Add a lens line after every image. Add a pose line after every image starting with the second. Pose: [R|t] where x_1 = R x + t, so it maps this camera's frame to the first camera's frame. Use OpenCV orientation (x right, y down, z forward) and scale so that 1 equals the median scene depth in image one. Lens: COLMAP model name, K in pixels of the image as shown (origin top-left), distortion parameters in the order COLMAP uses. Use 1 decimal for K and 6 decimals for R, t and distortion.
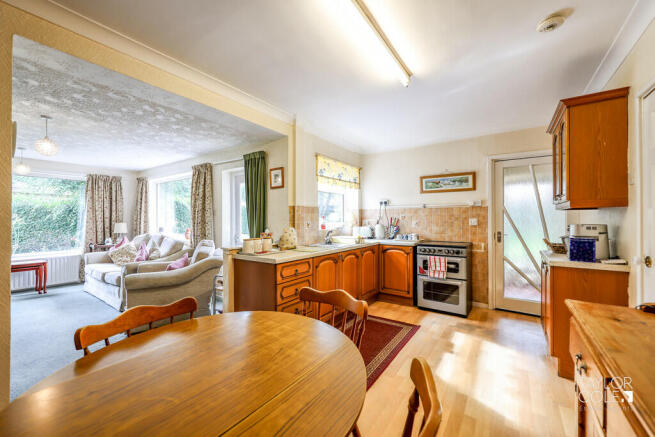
lens RADIAL K [[260.2, 0, 324.4], [0, 260.2, 218.9], [0, 0, 1]] dist [-0.001432, -0.000111]
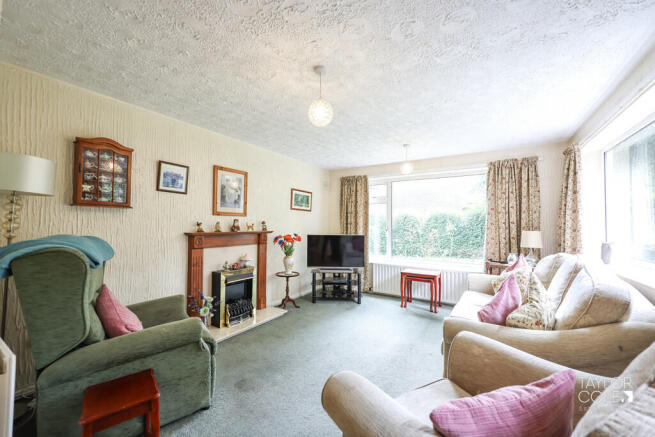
lens RADIAL K [[260.2, 0, 324.3], [0, 260.2, 220.6], [0, 0, 1]] dist [-0.001432, -0.000111]
pose [[0.049949, -0.010836, -0.998693, -0.202942], [-0.008485, 0.999900, -0.011273, 0.002379], [0.998716, 0.009037, 0.049852, 0.494954]]
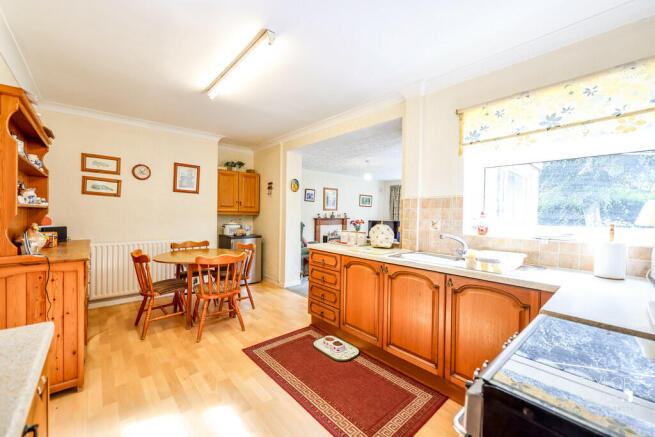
lens RADIAL K [[260.2, 0, 327.8], [0, 260.2, 216.7], [0, 0, 1]] dist [-0.001432, -0.000111]
pose [[-0.210431, 0.013107, -0.977521, 0.441705], [-0.011094, 0.999814, 0.015794, -0.002794], [0.977546, 0.014168, -0.210246, 0.564683]]
